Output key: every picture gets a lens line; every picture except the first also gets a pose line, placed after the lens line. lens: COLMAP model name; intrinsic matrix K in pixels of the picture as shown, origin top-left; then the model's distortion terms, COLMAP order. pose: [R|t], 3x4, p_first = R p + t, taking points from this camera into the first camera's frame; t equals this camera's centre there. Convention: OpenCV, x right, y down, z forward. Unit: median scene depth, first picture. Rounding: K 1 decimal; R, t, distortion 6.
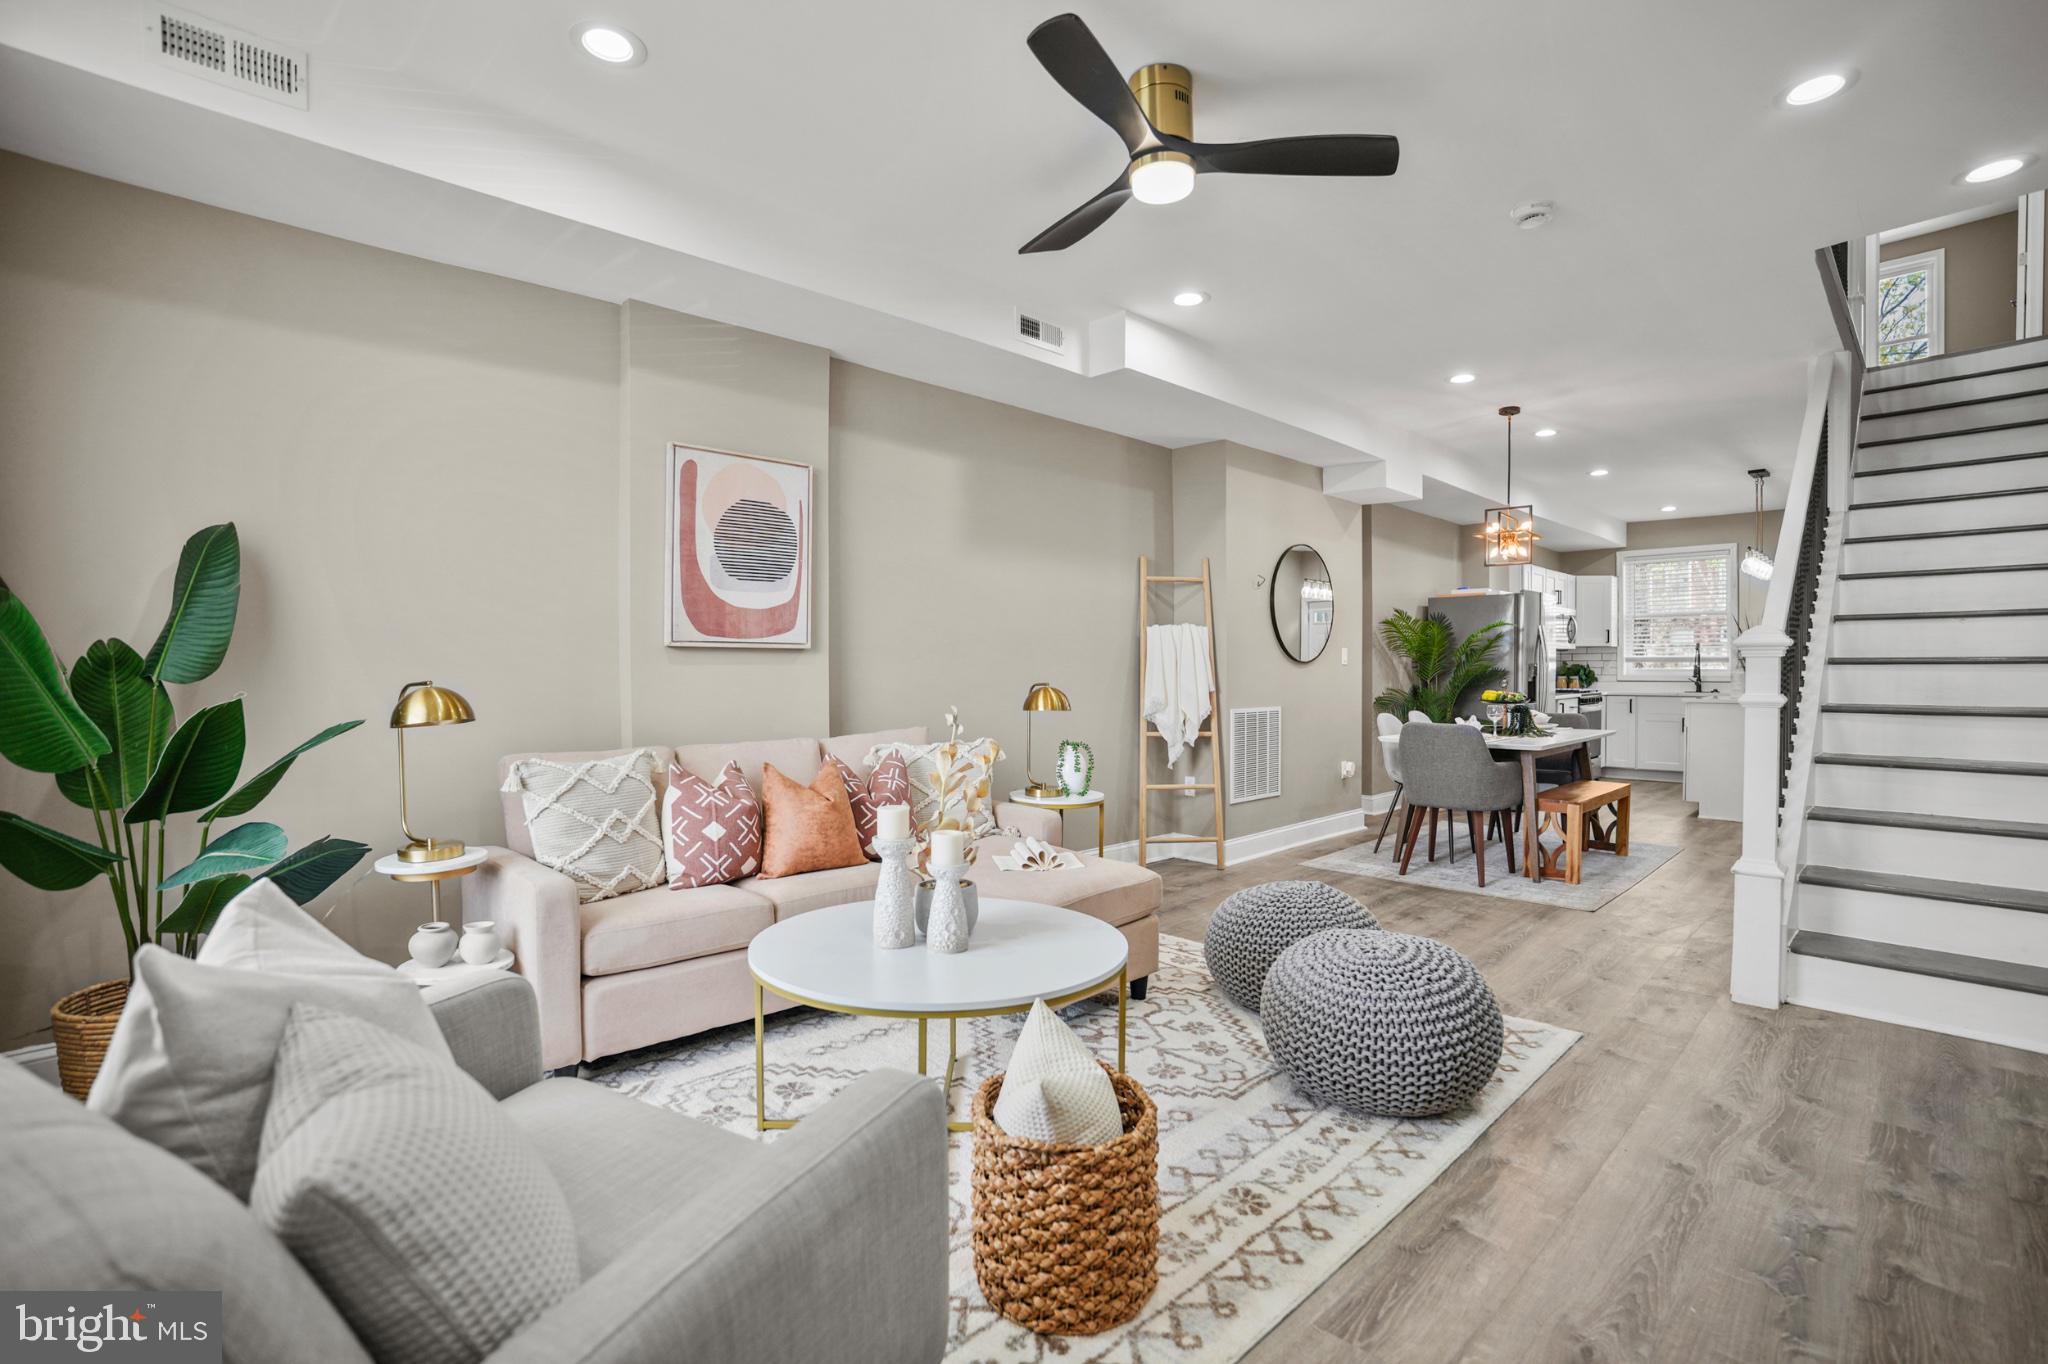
lens RADIAL K [[941.1, 0, 1022.4], [0, 941.1, 664.5], [0, 0, 1]] dist [-0.066236, 0.025642]
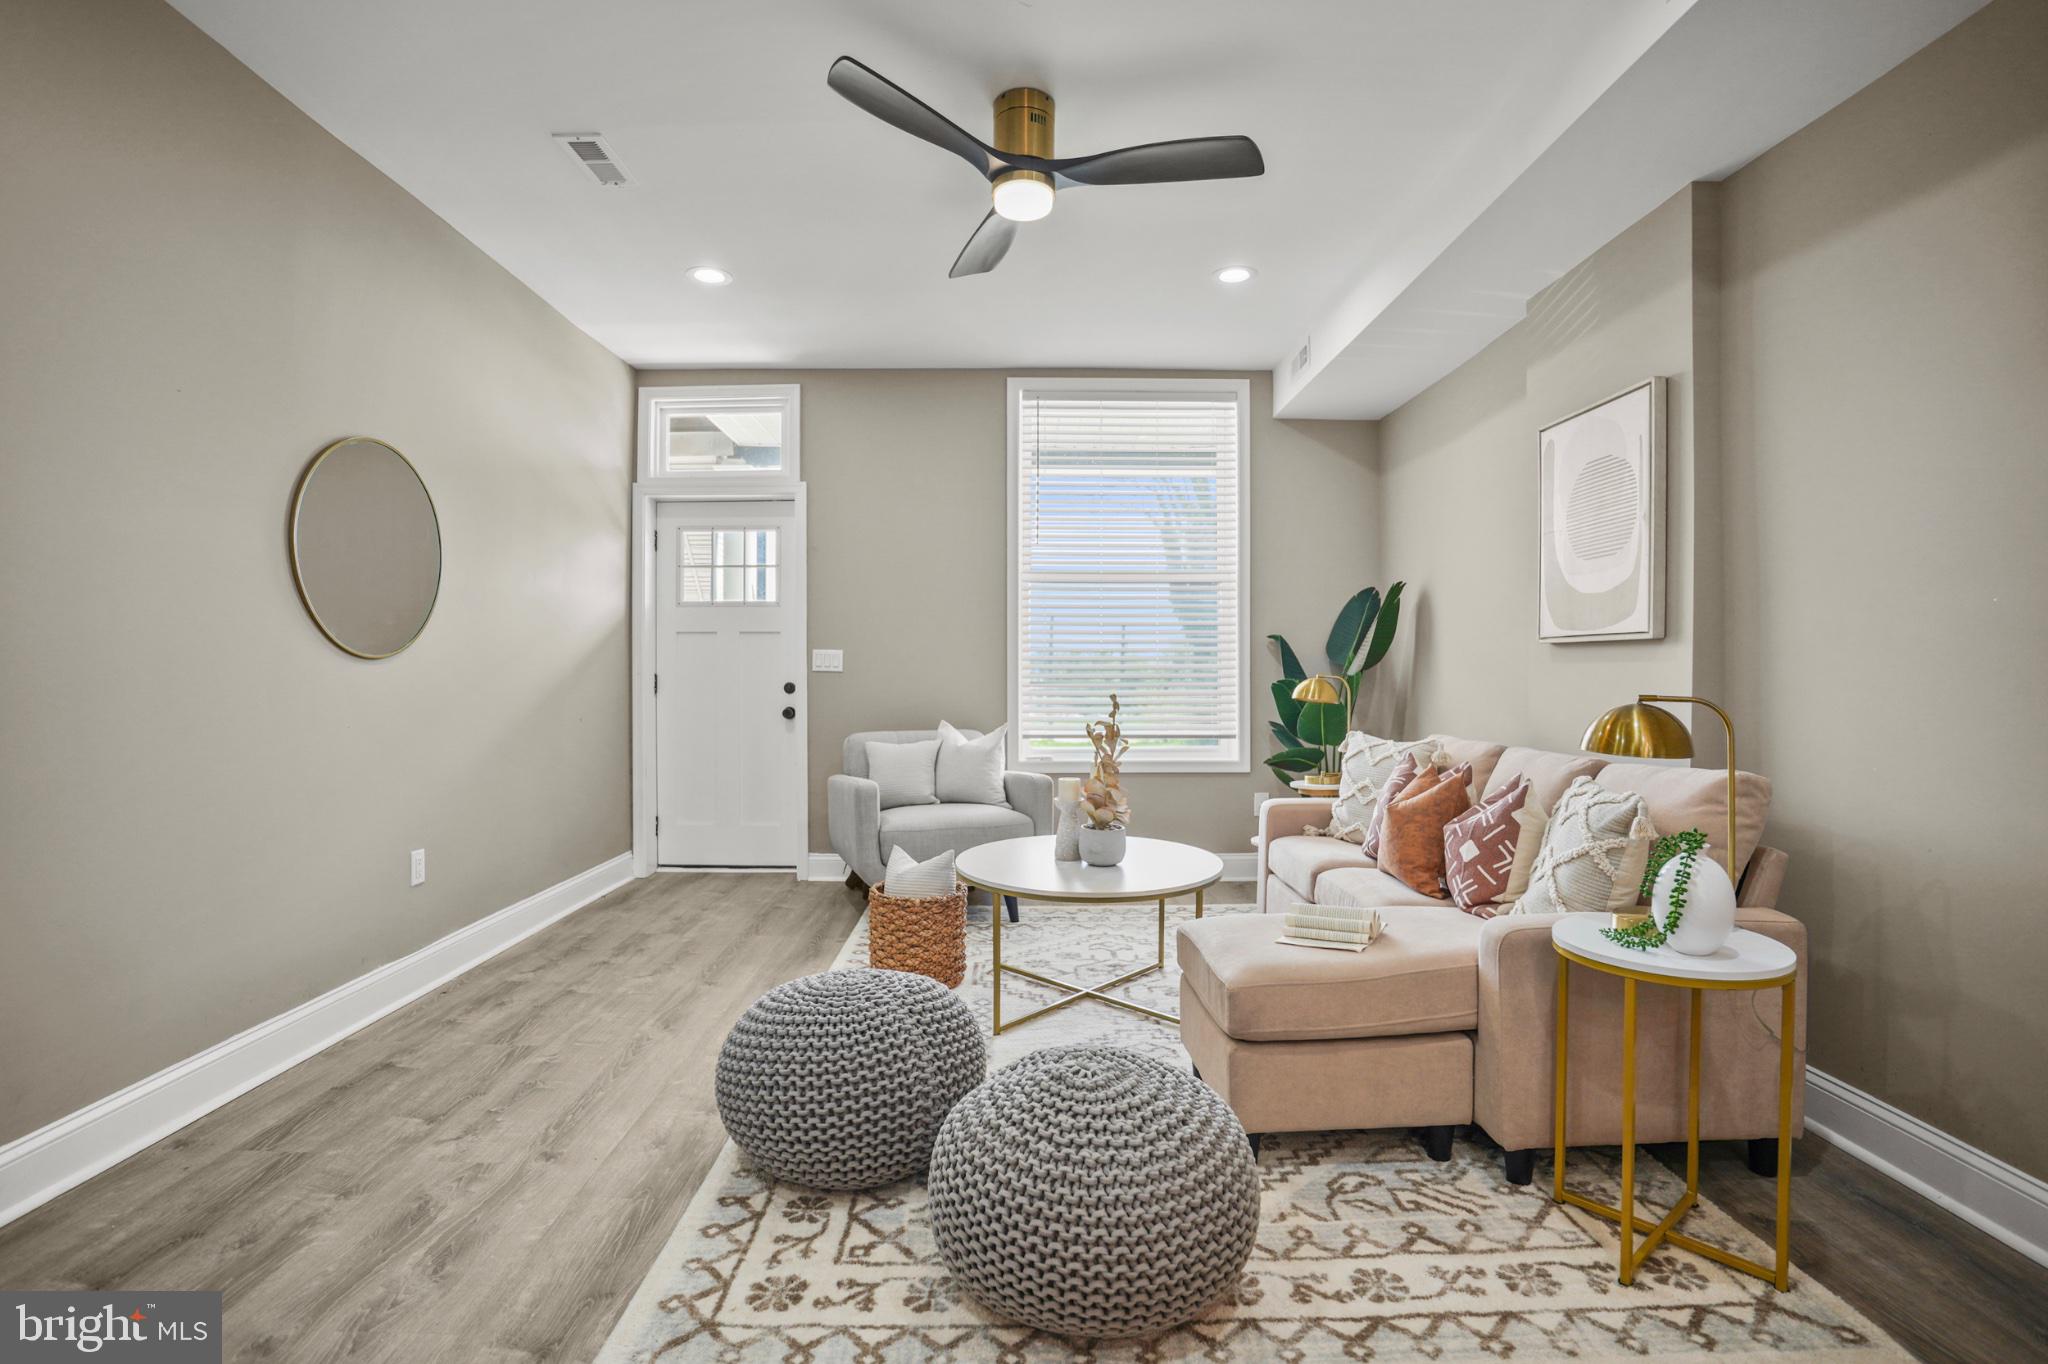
lens RADIAL K [[941.1, 0, 1022.4], [0, 941.1, 664.5], [0, 0, 1]] dist [-0.066236, 0.025642]
pose [[-0.685449, -0.007943, -0.728077, 0.706220], [-0.002542, 0.999961, -0.008516, 0.010052], [0.728116, -0.003986, -0.685443, 1.322325]]
